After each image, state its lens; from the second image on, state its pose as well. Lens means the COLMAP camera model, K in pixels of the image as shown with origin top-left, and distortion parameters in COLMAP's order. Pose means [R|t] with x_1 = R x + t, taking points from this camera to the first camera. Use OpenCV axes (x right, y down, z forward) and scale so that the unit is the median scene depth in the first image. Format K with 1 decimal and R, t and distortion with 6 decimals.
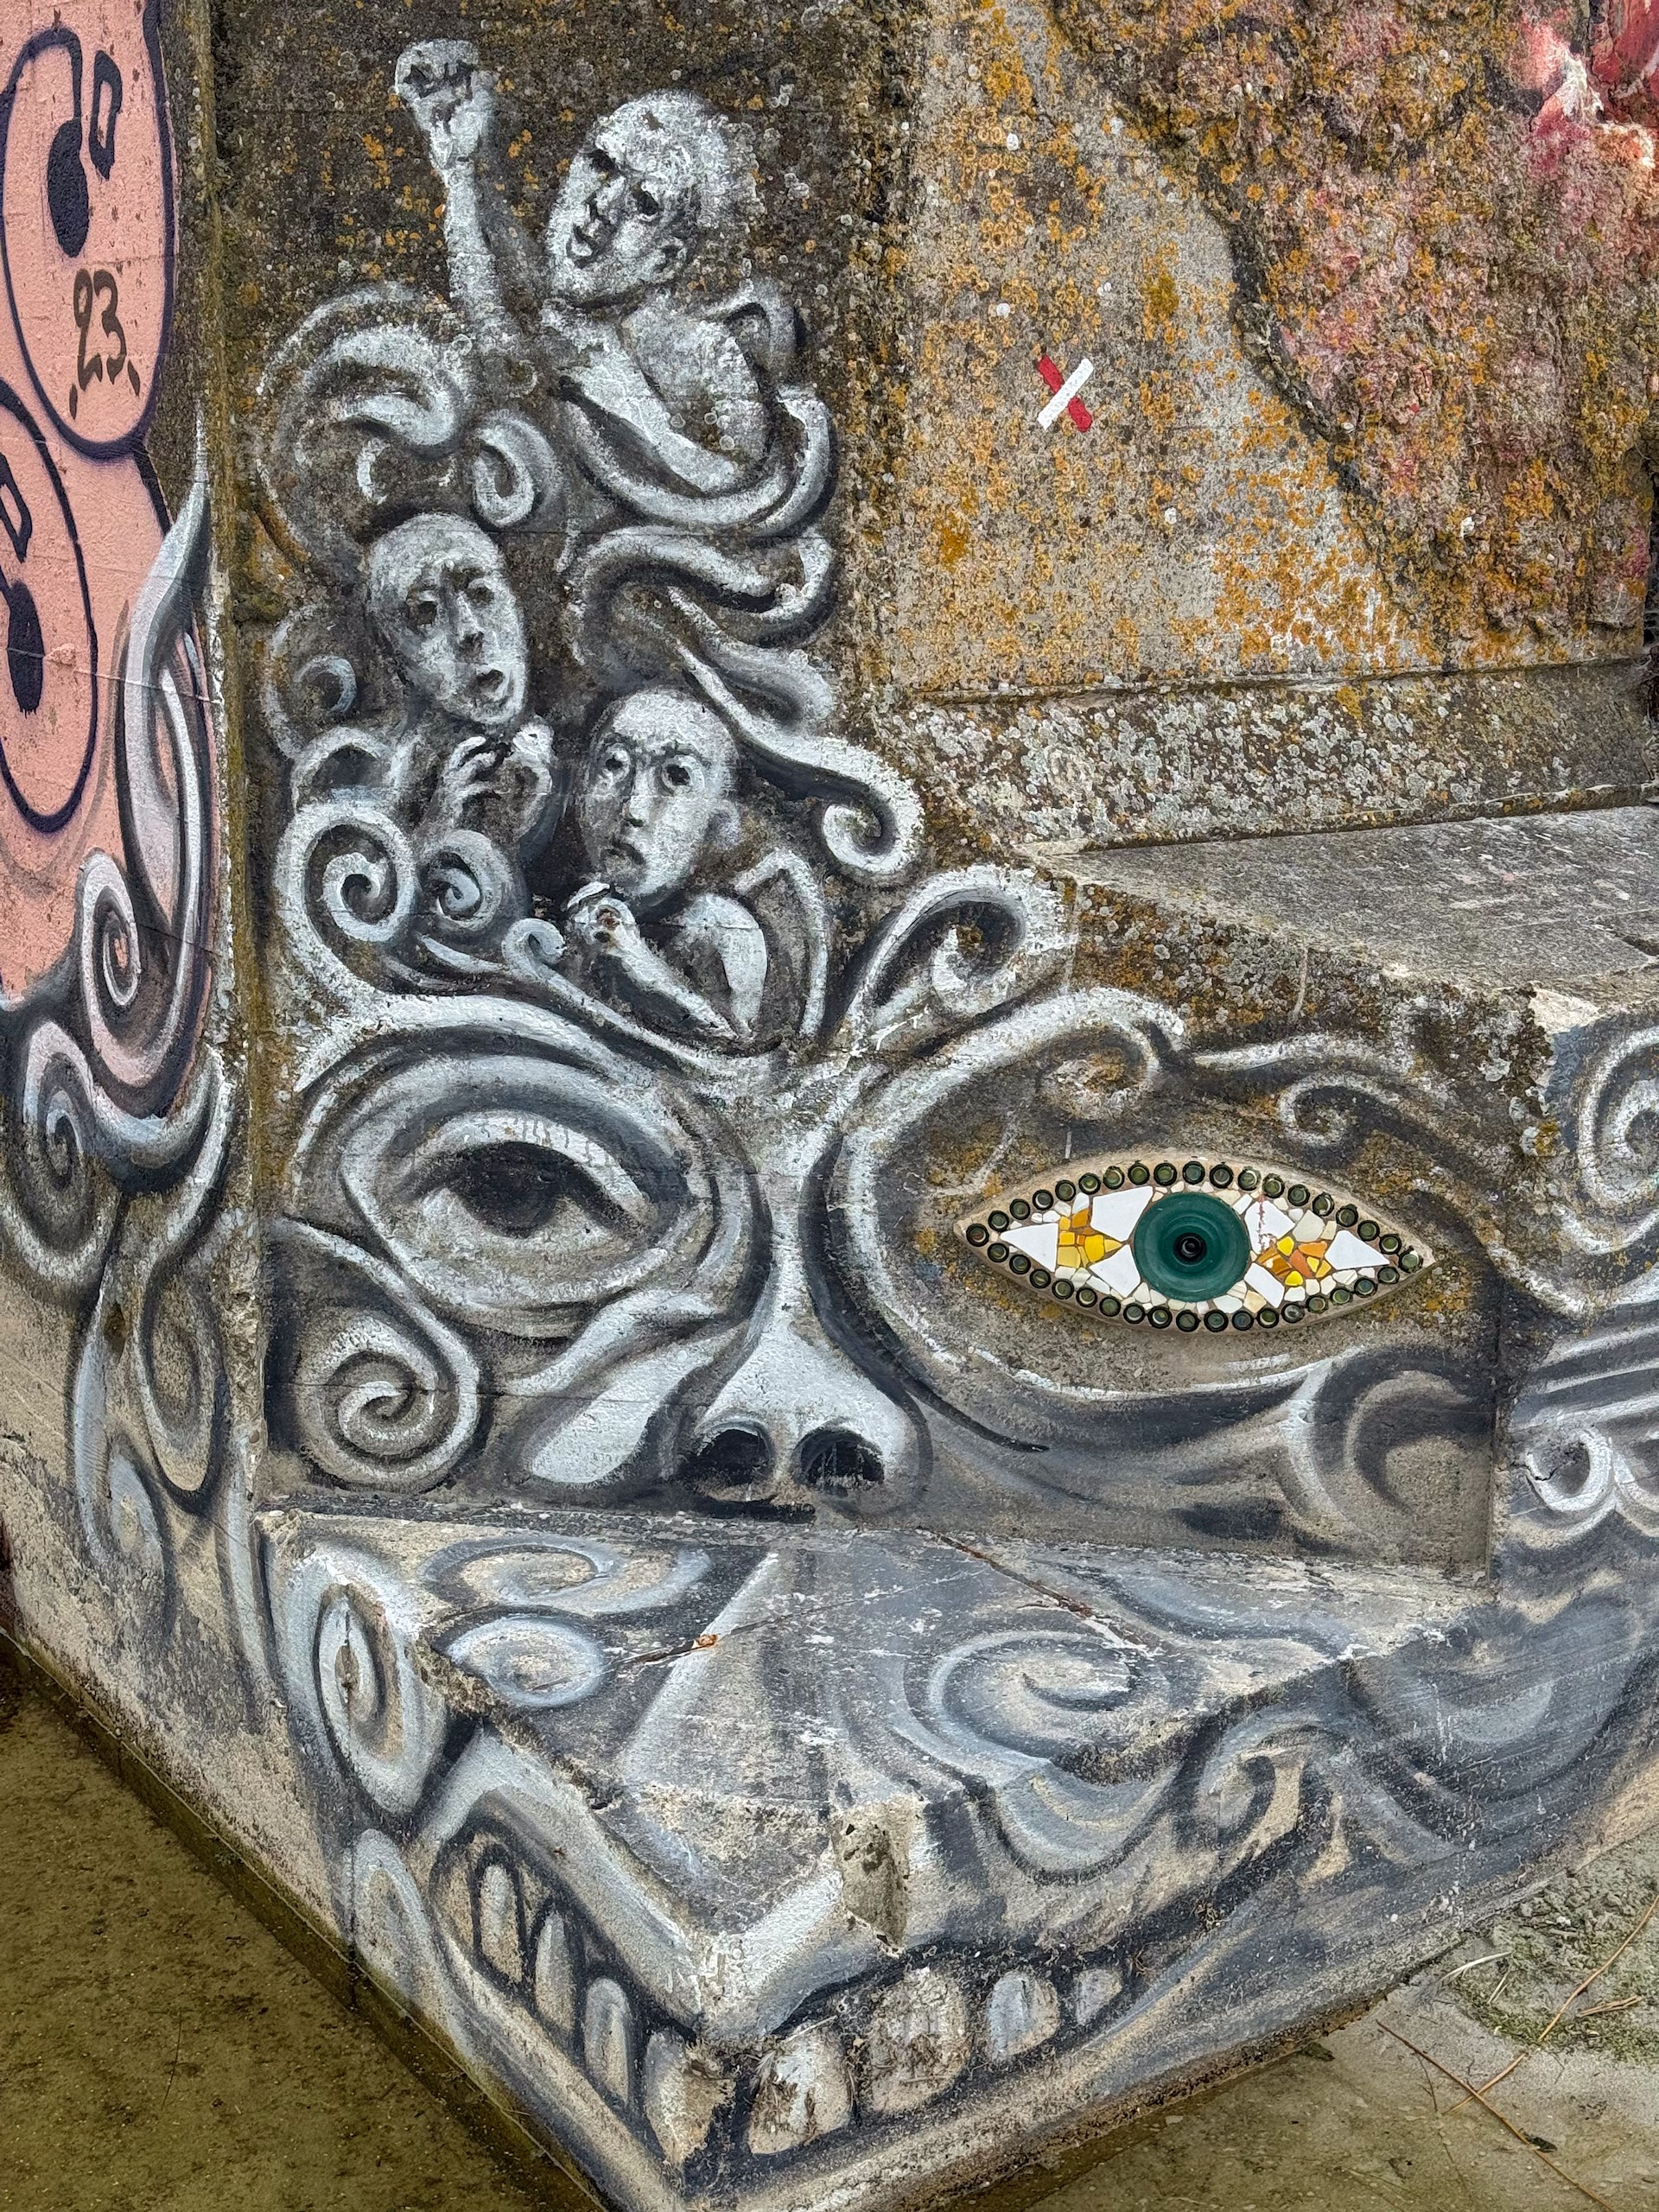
lens RADIAL K [[3084.3, 0, 829.3], [0, 3084.3, 1109.9], [0, 0, 1]] dist [0.108852, 0.000000]
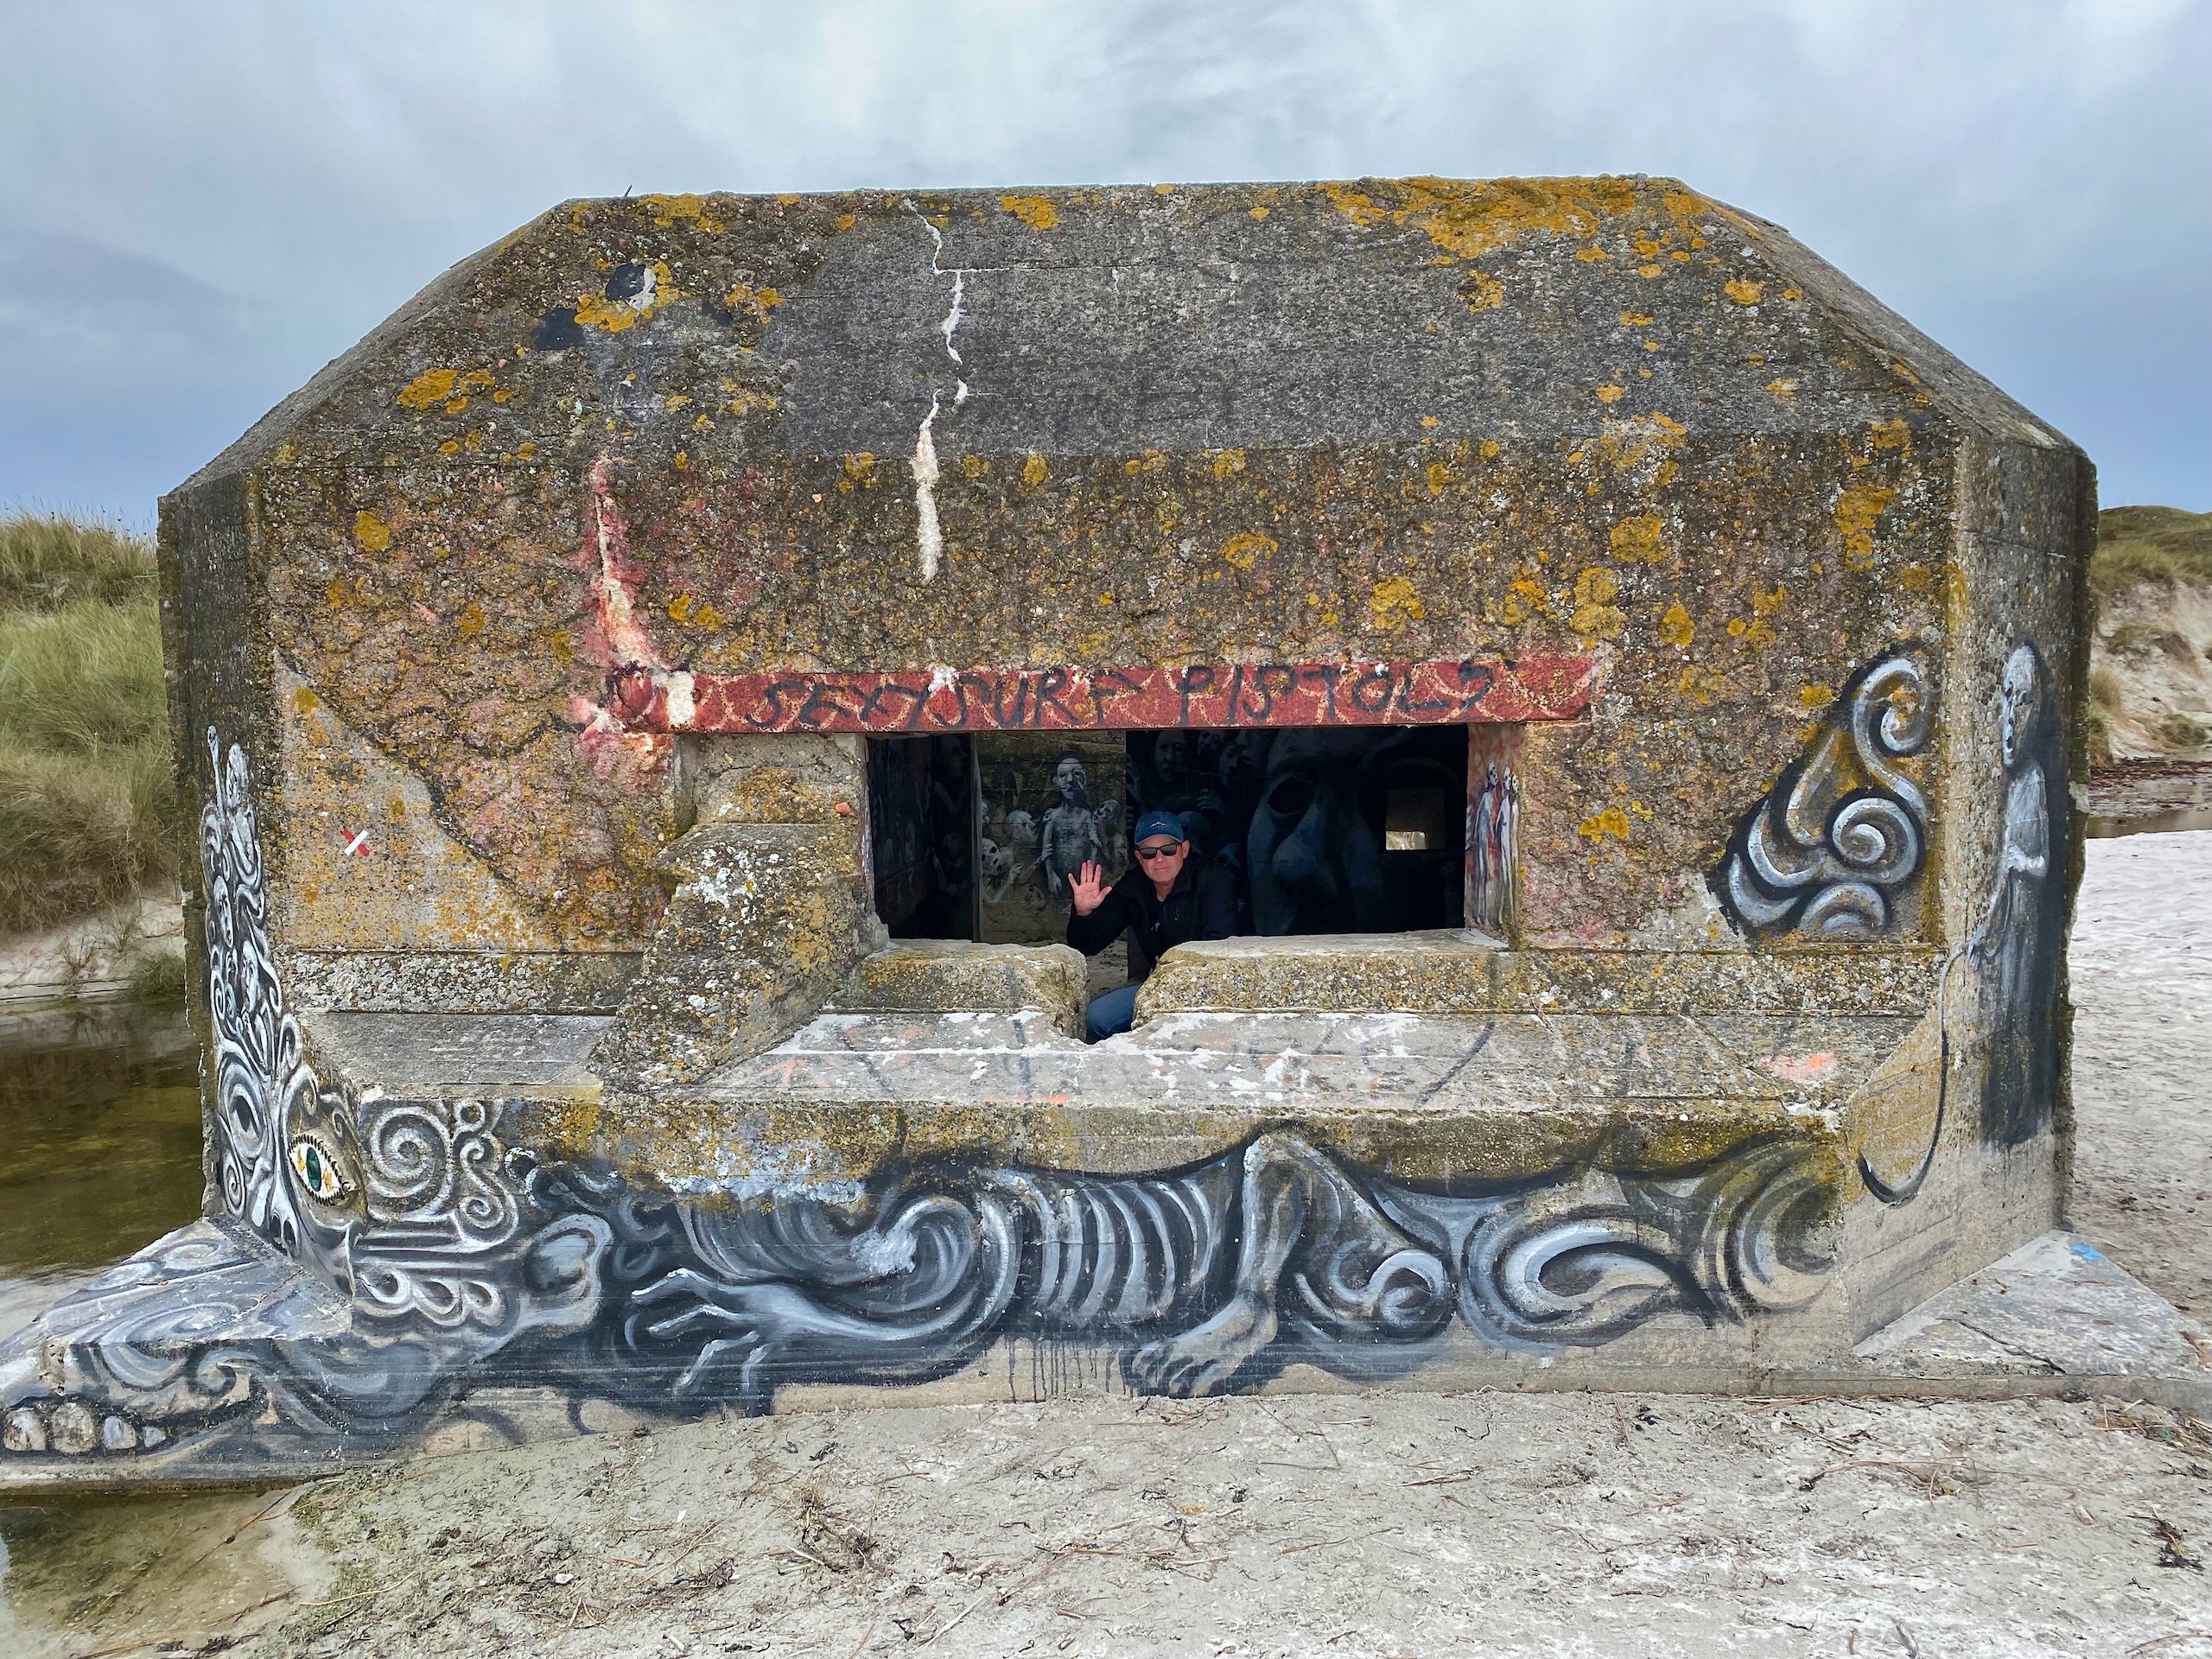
lens RADIAL K [[1669.4, 0, 1107.5], [0, 1669.4, 819.9], [0, 0, 1]] dist [0.012167, -0.007786]
pose [[0.792362, 0.030082, -0.609308, 1.500495], [-0.119417, 0.987109, -0.106559, -0.175811], [0.598249, 0.157195, 0.785741, 0.248512]]
